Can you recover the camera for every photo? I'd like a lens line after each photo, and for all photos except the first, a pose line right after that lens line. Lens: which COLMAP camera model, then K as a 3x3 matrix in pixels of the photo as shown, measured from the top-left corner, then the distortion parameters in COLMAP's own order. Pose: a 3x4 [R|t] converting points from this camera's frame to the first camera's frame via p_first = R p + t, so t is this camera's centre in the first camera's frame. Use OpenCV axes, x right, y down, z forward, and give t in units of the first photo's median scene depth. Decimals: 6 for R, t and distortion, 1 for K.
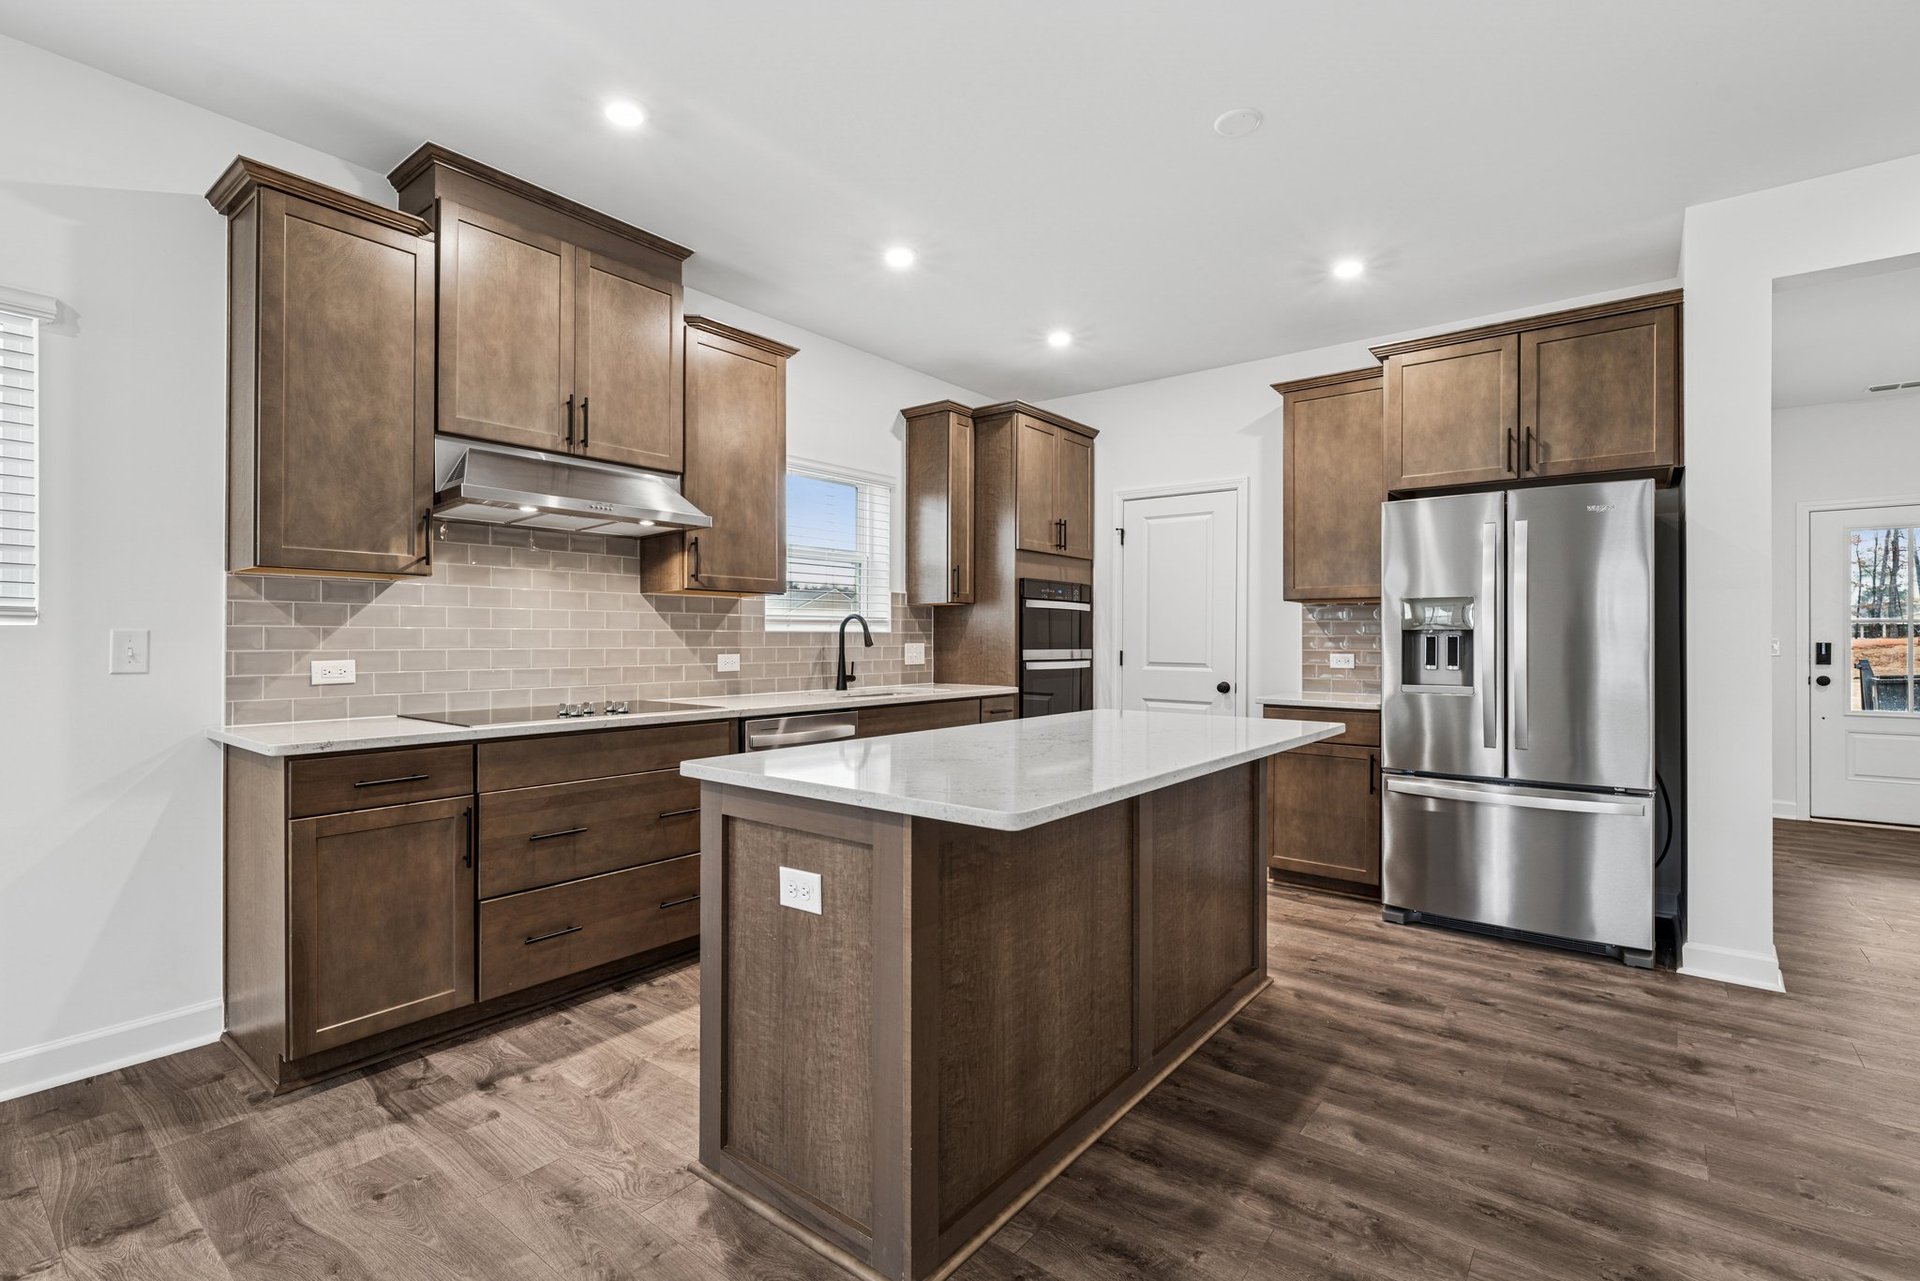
lens RADIAL K [[868.5, 0, 961.1], [0, 868.5, 639.4], [0, 0, 1]] dist [-0.000540, -0.000353]
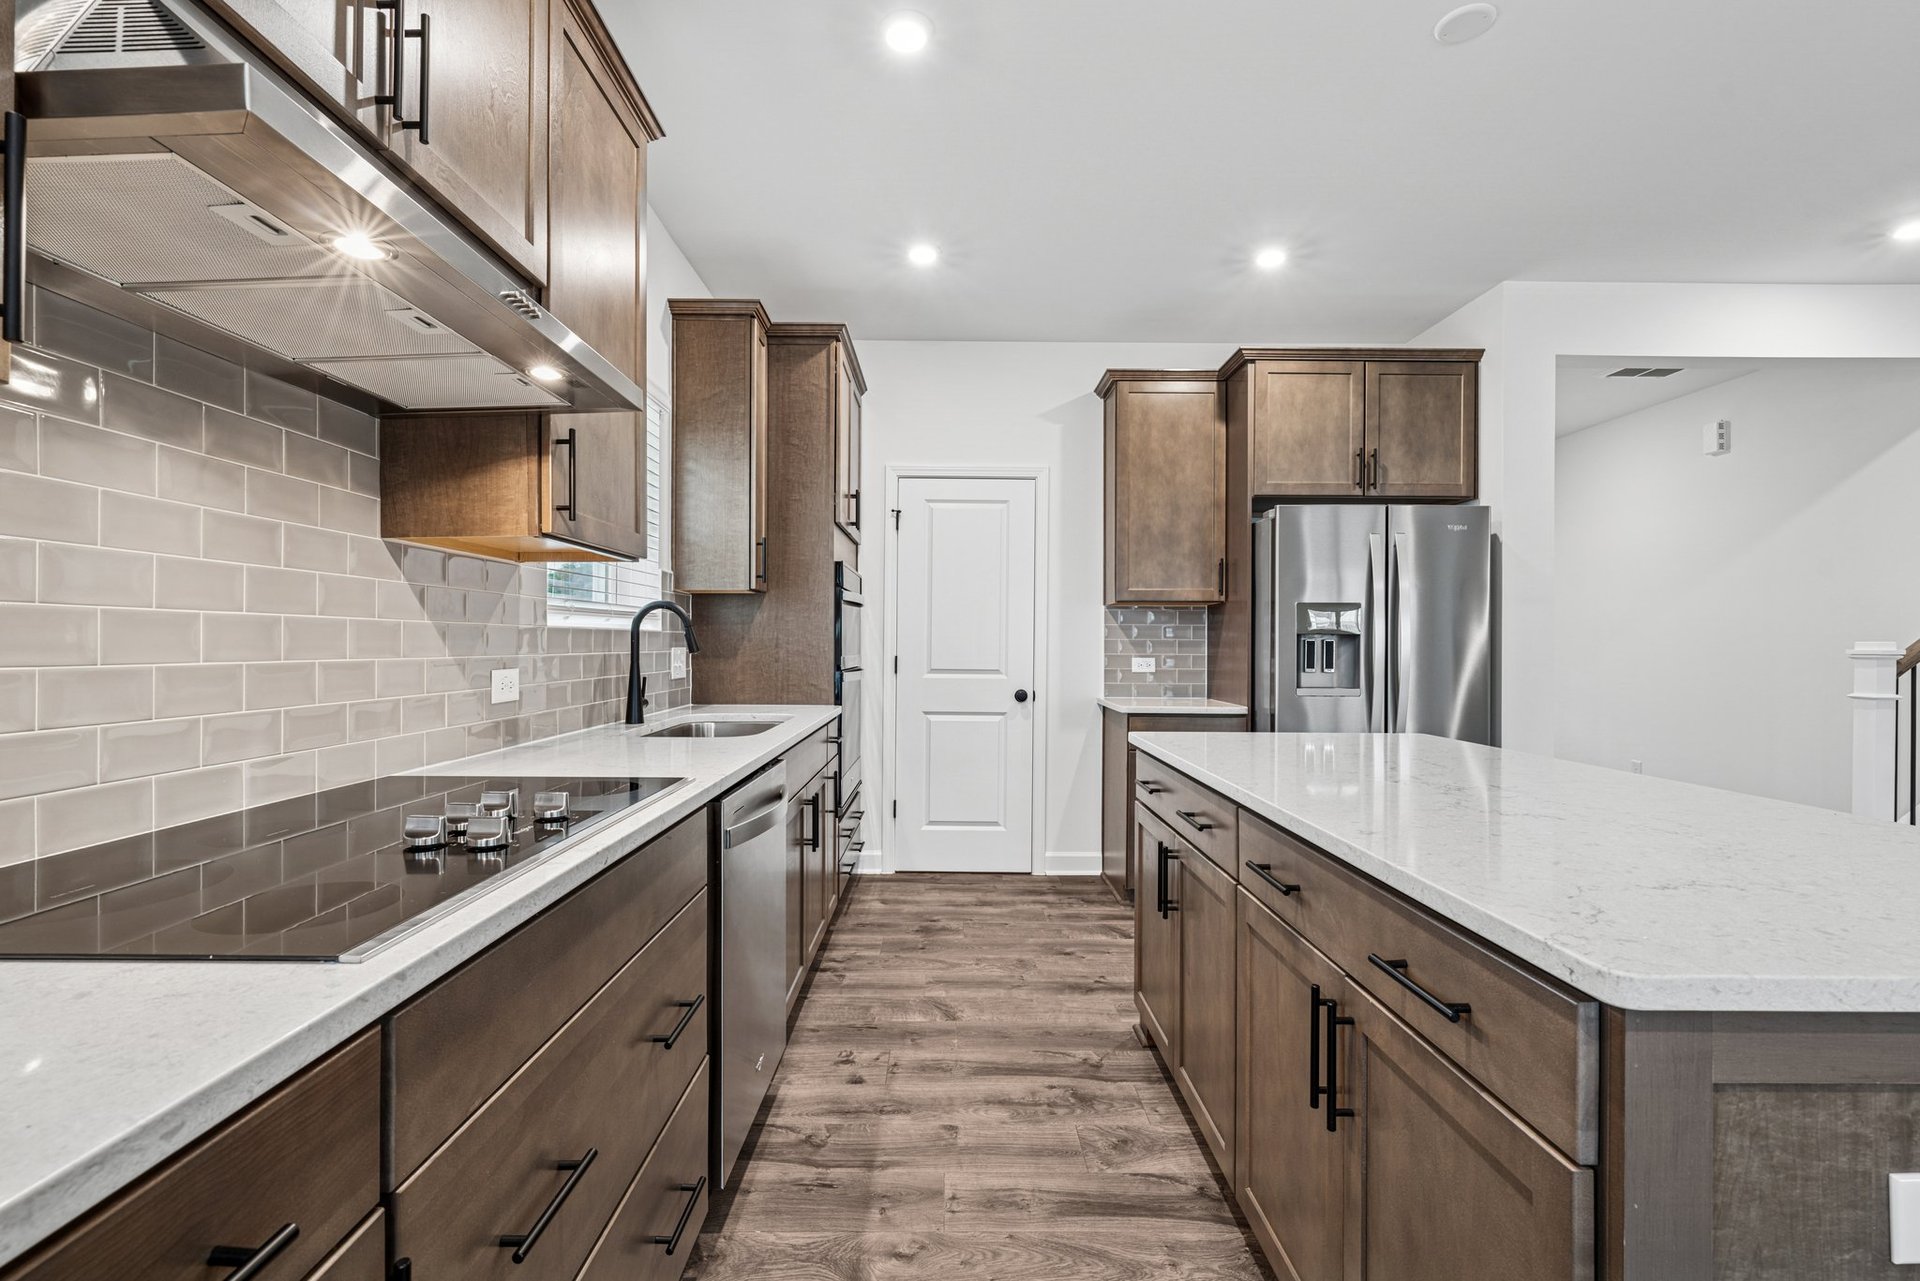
lens RADIAL K [[846.9, 0, 948.9], [0, 846.9, 644.0], [0, 0, 1]] dist [0.000528, -0.000029]
pose [[0.784145, 0.000870, 0.620577, -0.438851], [-0.001903, 0.999998, 0.001003, 0.000683], [-0.620574, -0.001967, 0.784145, 0.509106]]
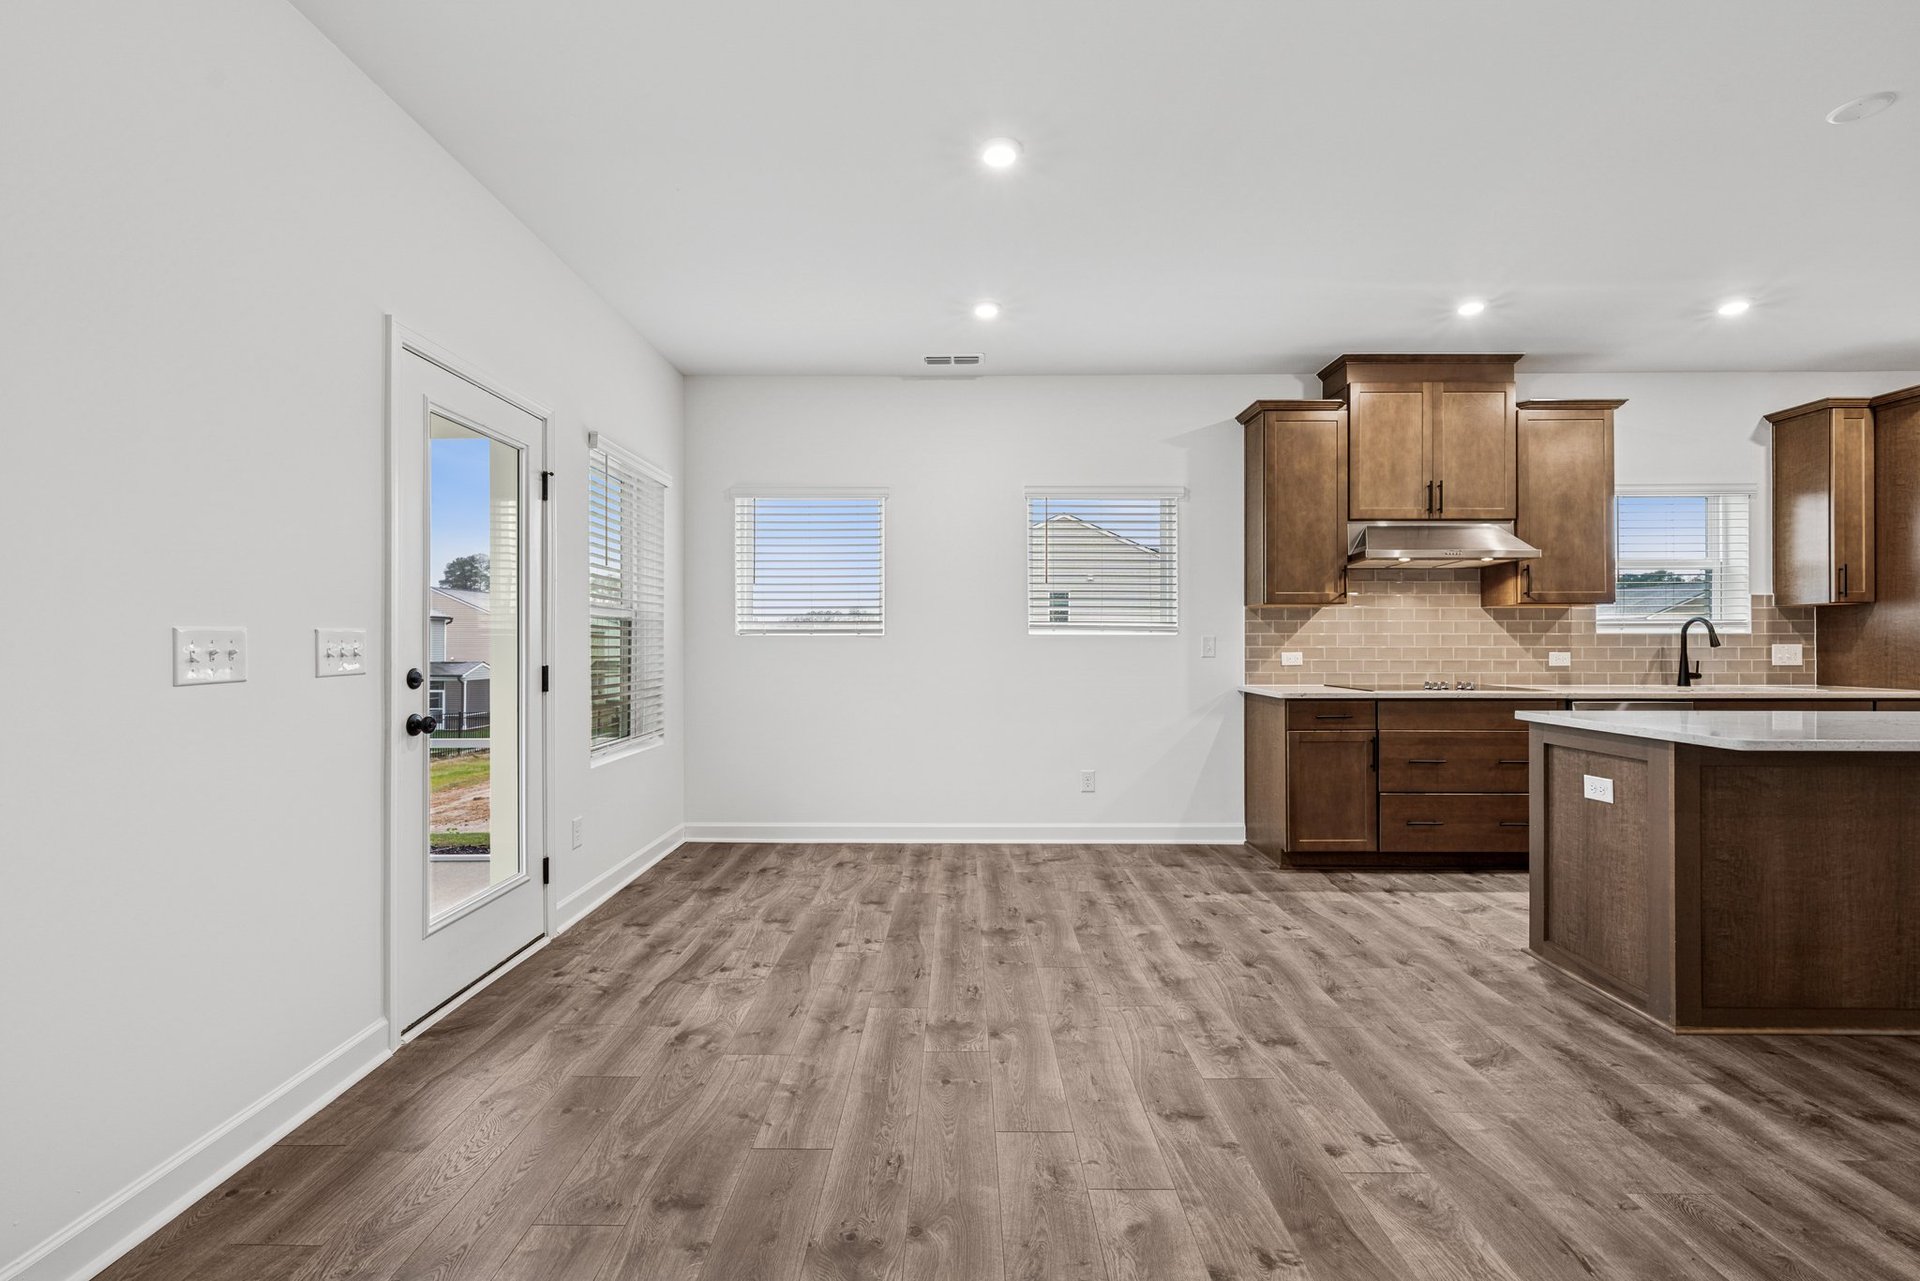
lens RADIAL K [[807.2, 0, 946.2], [0, 807.2, 636.1], [0, 0, 1]] dist [-0.002280, 0.000773]
pose [[0.599768, -0.007131, -0.800142, 0.159091], [0.000530, 0.999964, -0.008515, 0.003463], [0.800174, 0.004683, 0.599750, -0.488042]]
